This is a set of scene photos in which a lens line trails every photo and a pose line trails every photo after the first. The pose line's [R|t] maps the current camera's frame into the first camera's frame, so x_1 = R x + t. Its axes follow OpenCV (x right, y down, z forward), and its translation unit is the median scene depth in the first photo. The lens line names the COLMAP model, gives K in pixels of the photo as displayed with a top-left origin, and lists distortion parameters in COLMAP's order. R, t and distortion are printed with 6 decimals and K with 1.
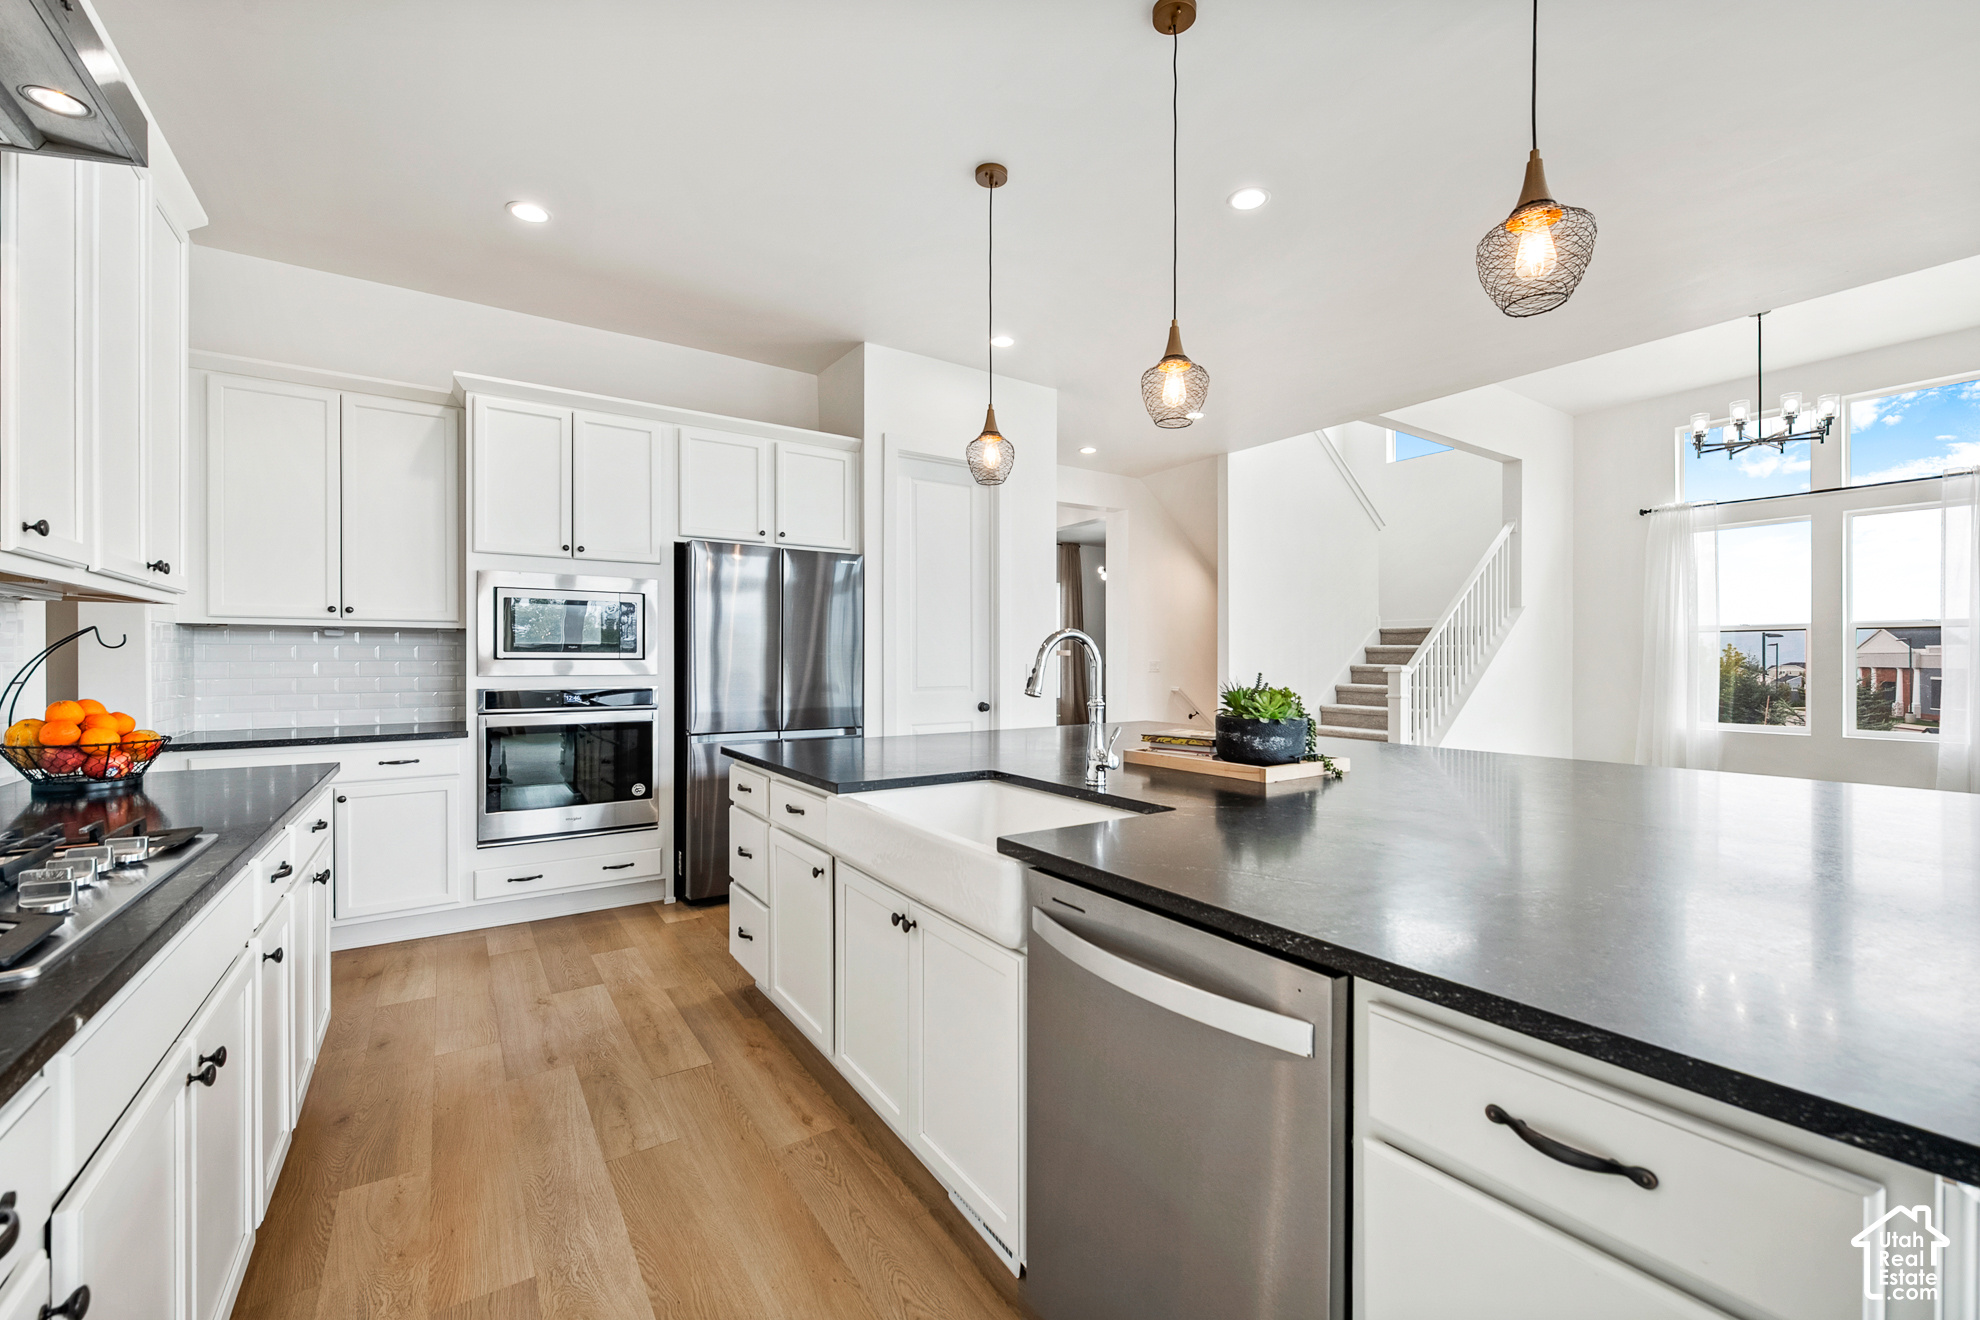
lens RADIAL K [[815.8, 0, 988.0], [0, 815.8, 655.4], [0, 0, 1]] dist [-0.000513, -0.000155]
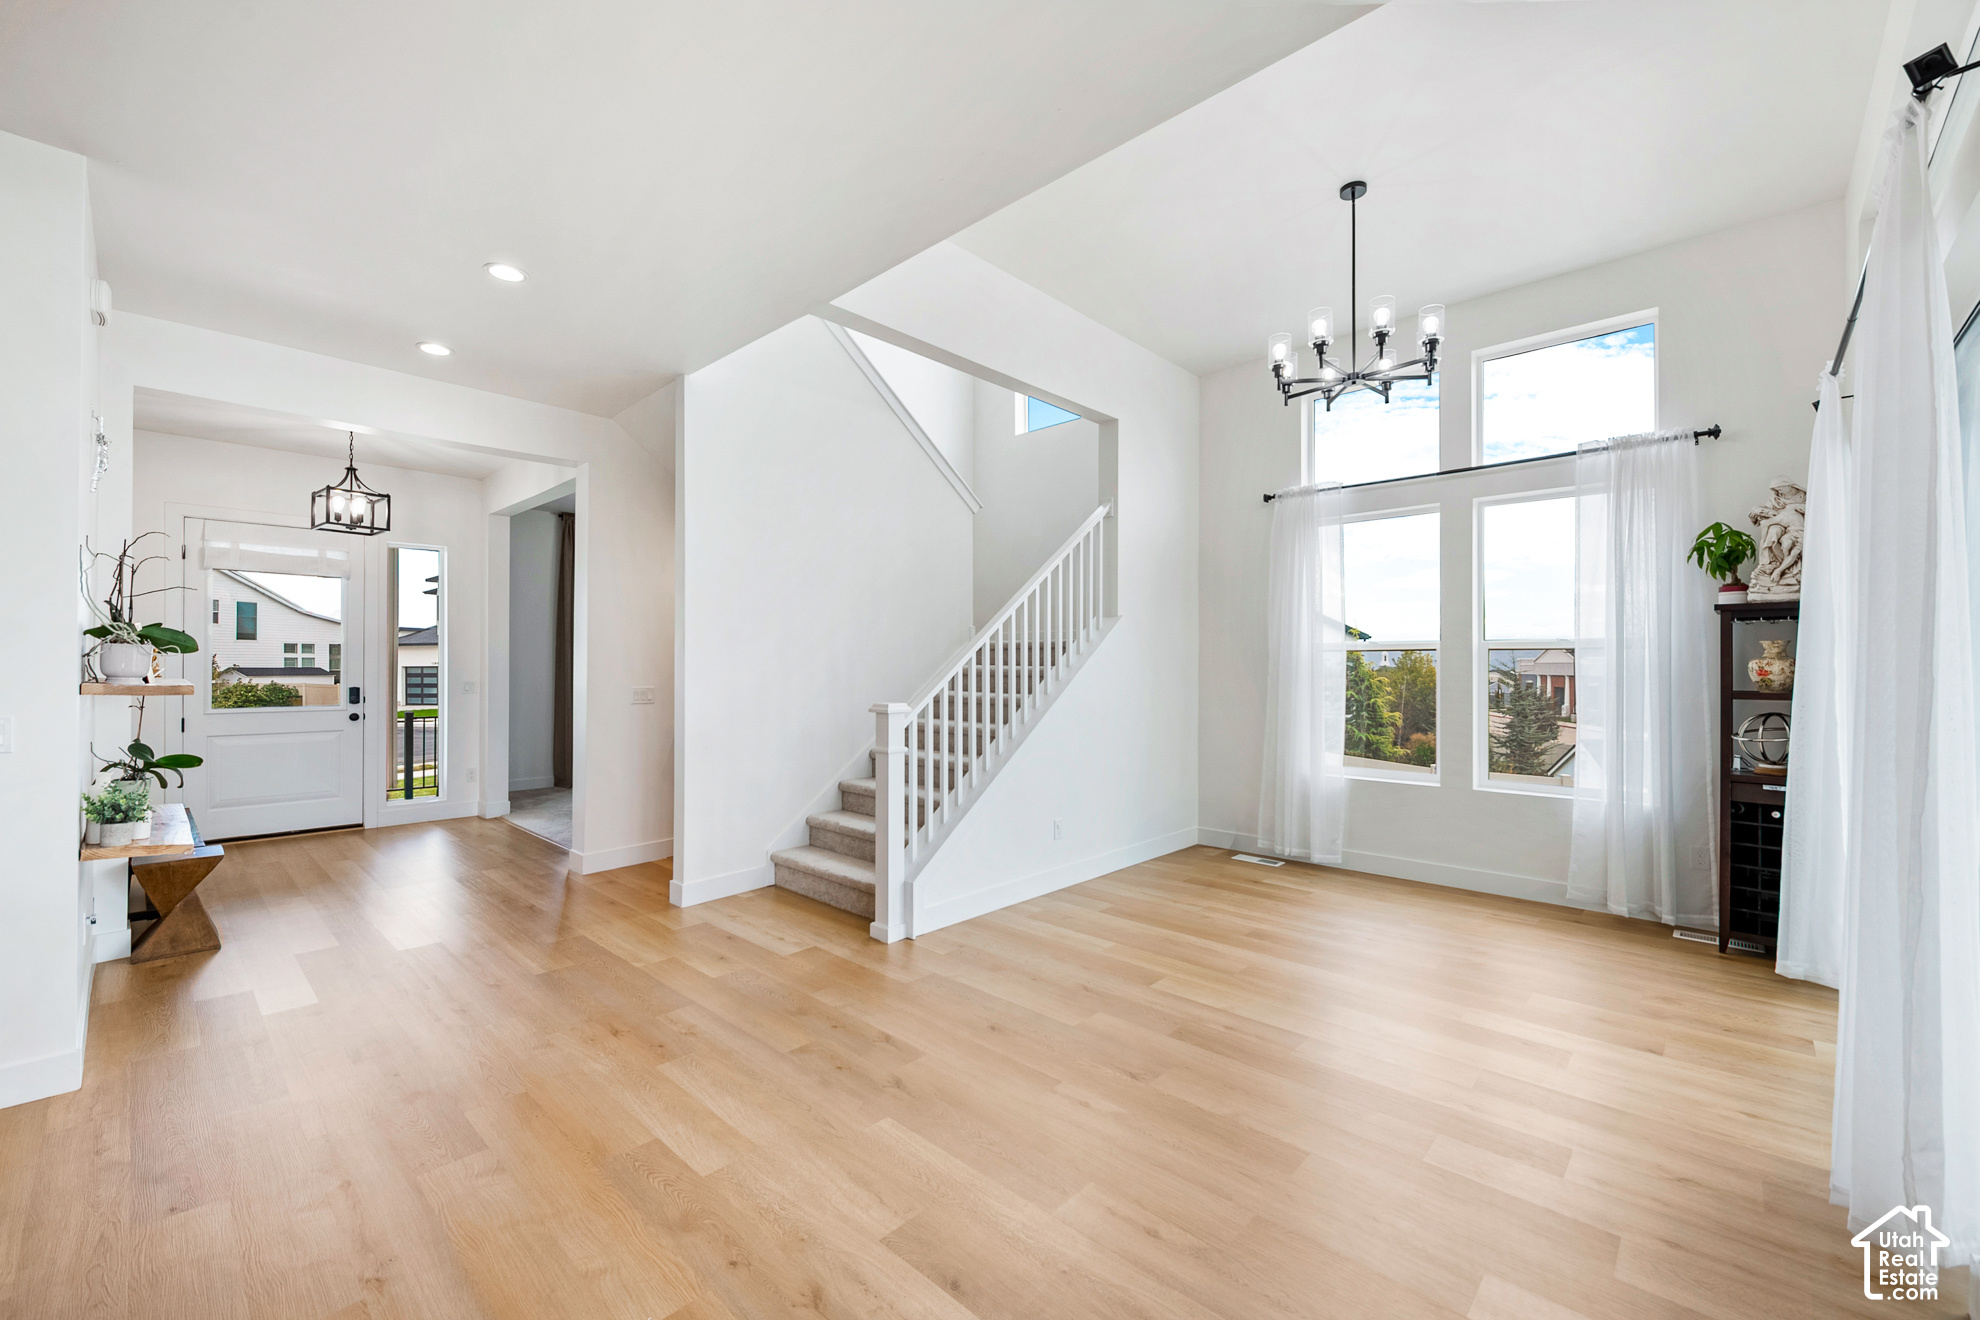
lens RADIAL K [[812.0, 0, 990.0], [0, 812.0, 660.0], [0, 0, 1]] dist [0.023205, -0.000065]
pose [[0.974696, 0.000115, 0.223535, 0.388952], [0.000927, 0.999989, -0.004557, -0.016479], [-0.223533, 0.004649, 0.974685, 0.311346]]
